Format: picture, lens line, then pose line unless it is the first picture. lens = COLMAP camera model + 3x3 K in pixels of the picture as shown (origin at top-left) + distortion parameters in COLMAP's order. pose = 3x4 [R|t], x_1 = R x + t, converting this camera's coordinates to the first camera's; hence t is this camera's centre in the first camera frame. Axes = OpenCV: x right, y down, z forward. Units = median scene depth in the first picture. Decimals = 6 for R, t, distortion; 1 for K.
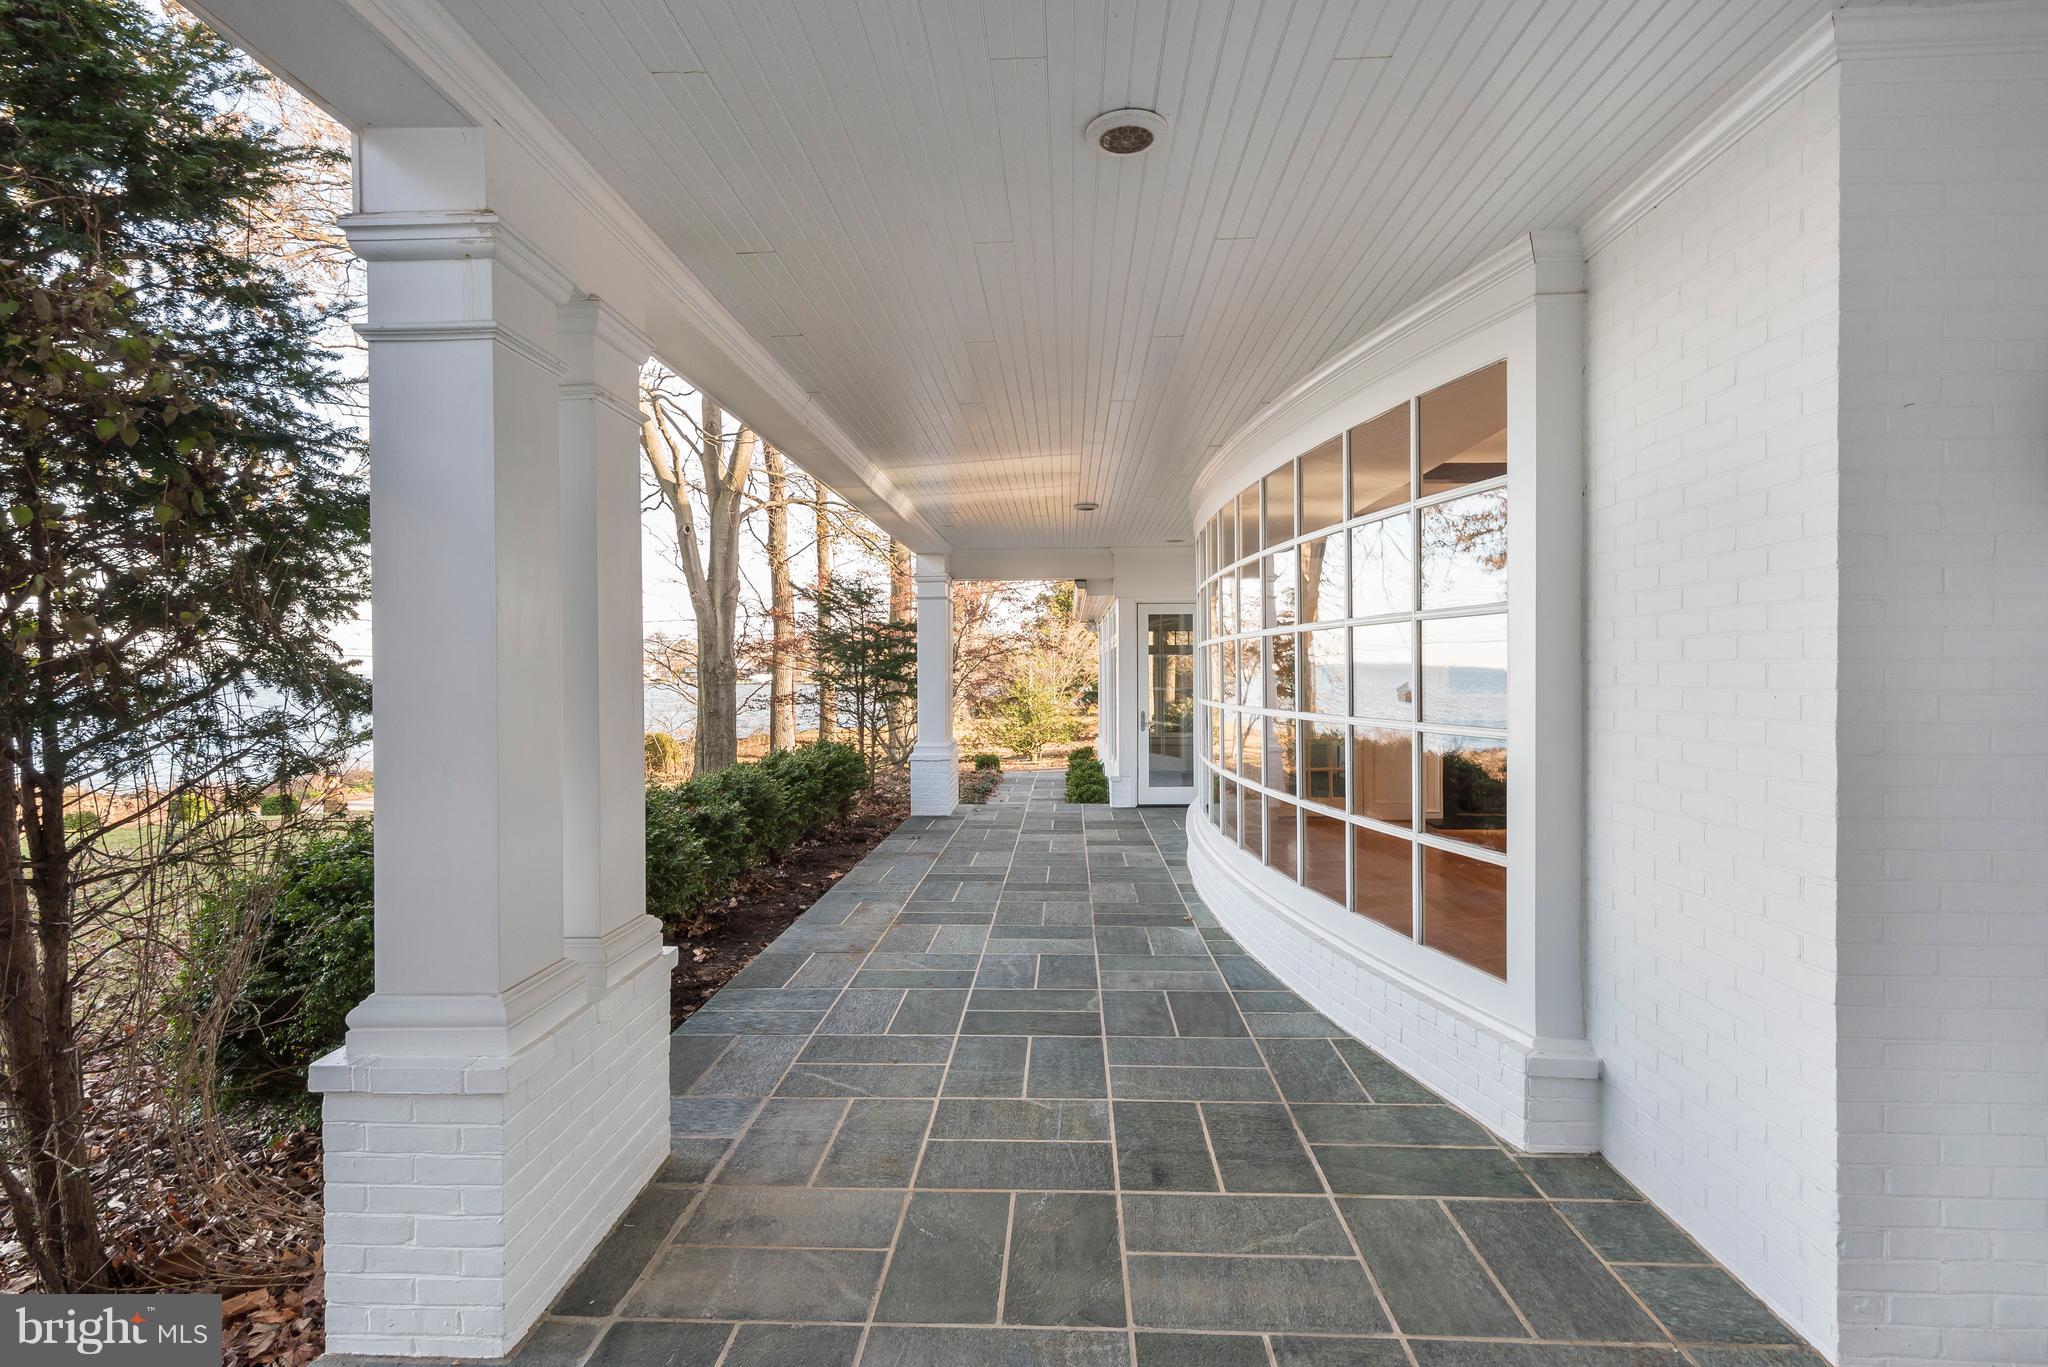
lens RADIAL K [[1014.8, 0, 1024.0], [0, 1014.8, 683.5], [0, 0, 1]] dist [0.001799, 0.000838]
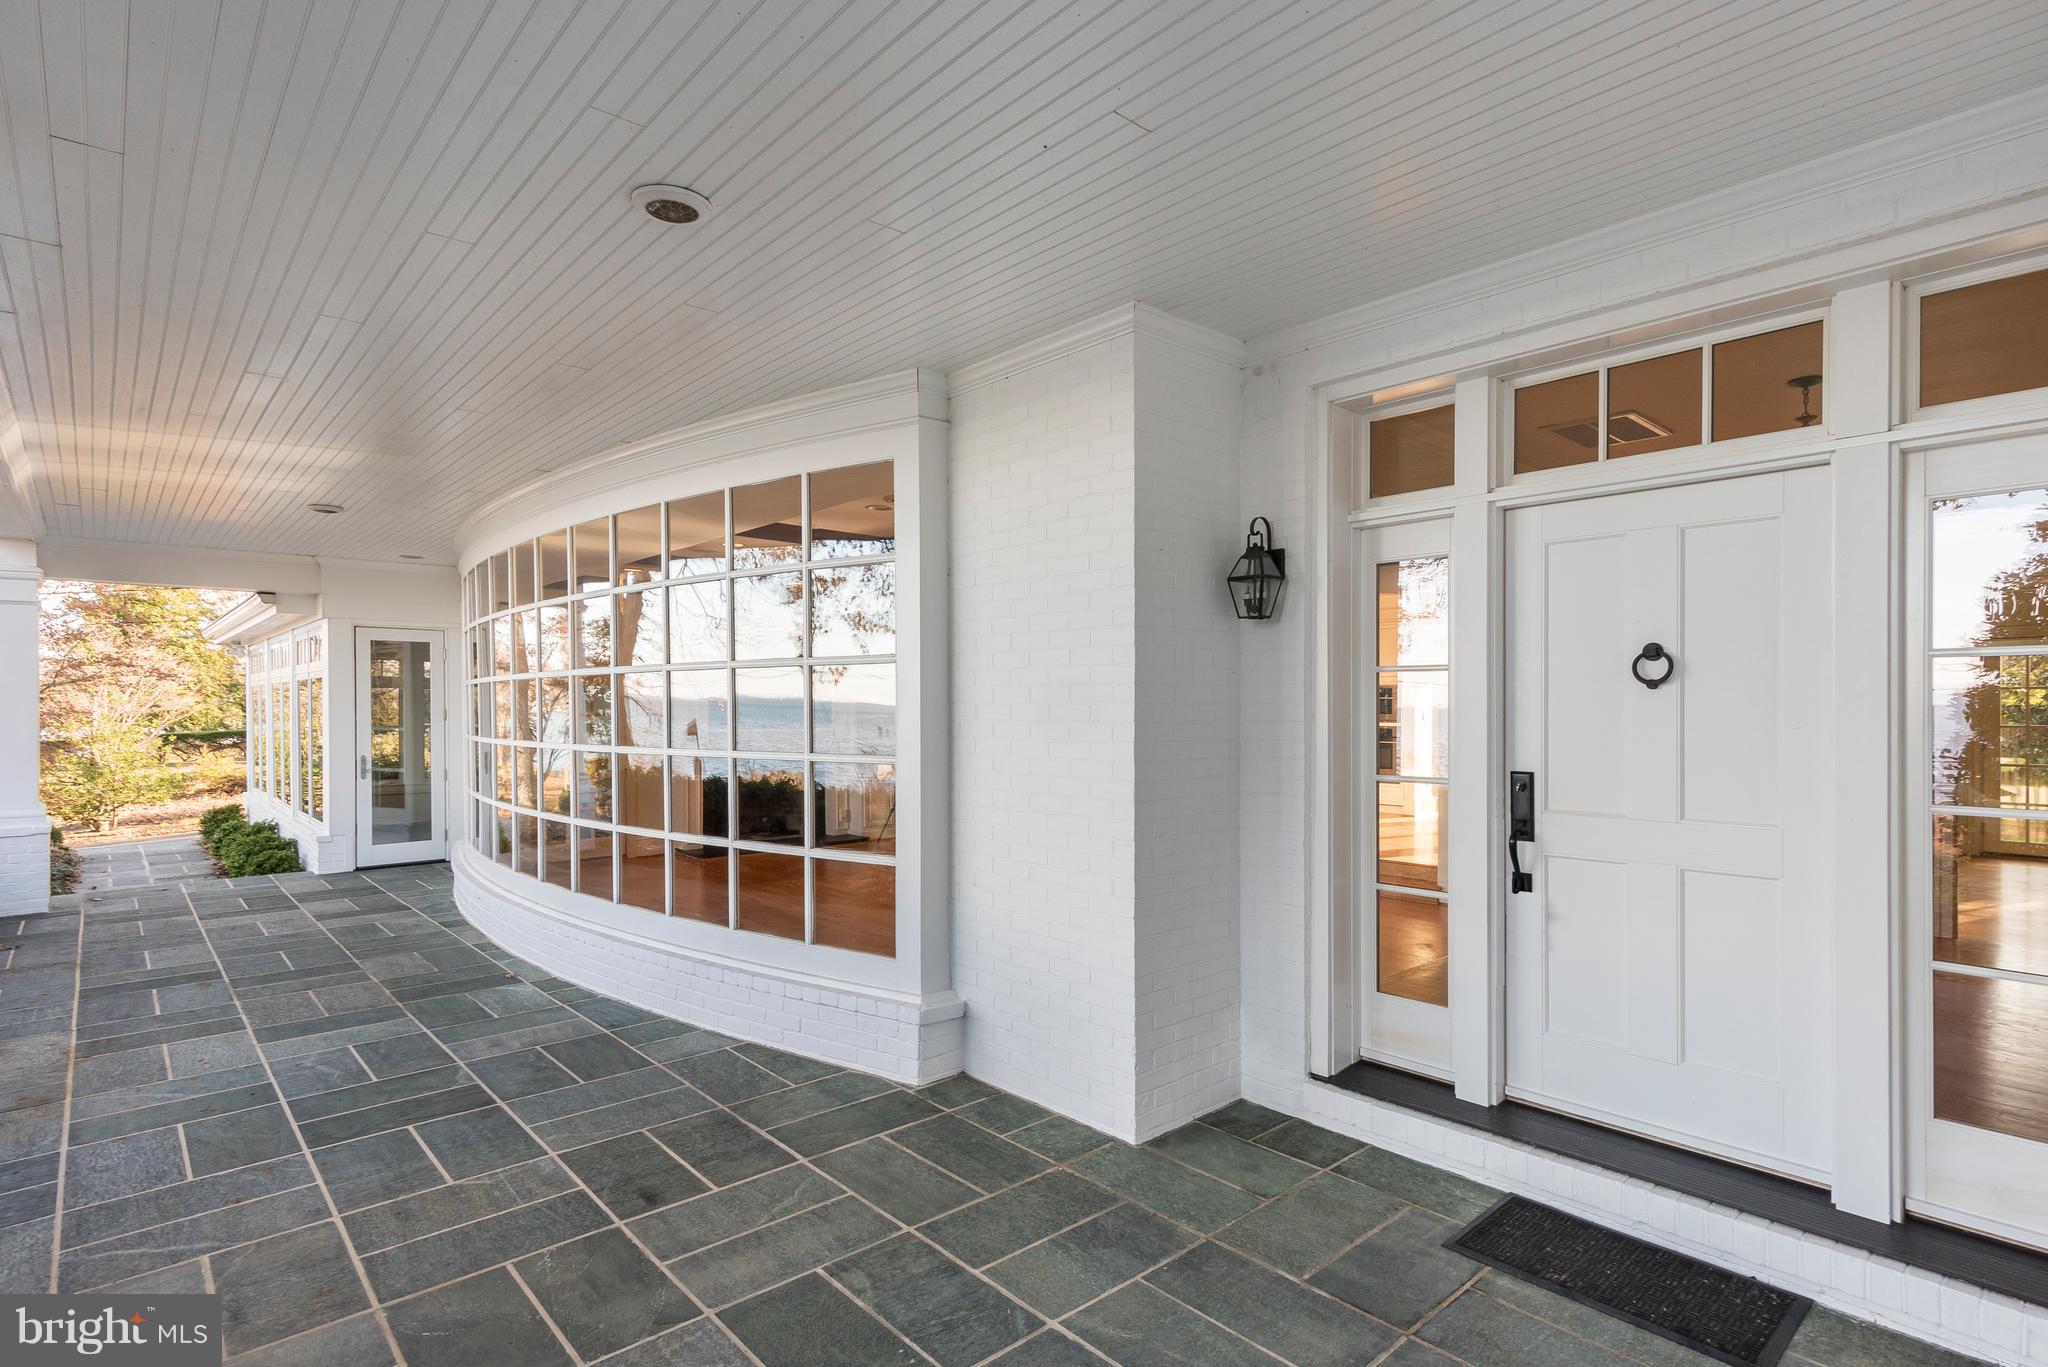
lens RADIAL K [[1022.6, 0, 1075.7], [0, 1022.6, 716.8], [0, 0, 1]] dist [0.001123, 0.001335]
pose [[0.692436, -0.005360, 0.721459, -0.269627], [0.007489, 0.999972, 0.000242, -0.001722], [-0.721440, 0.005235, 0.692457, -0.032315]]
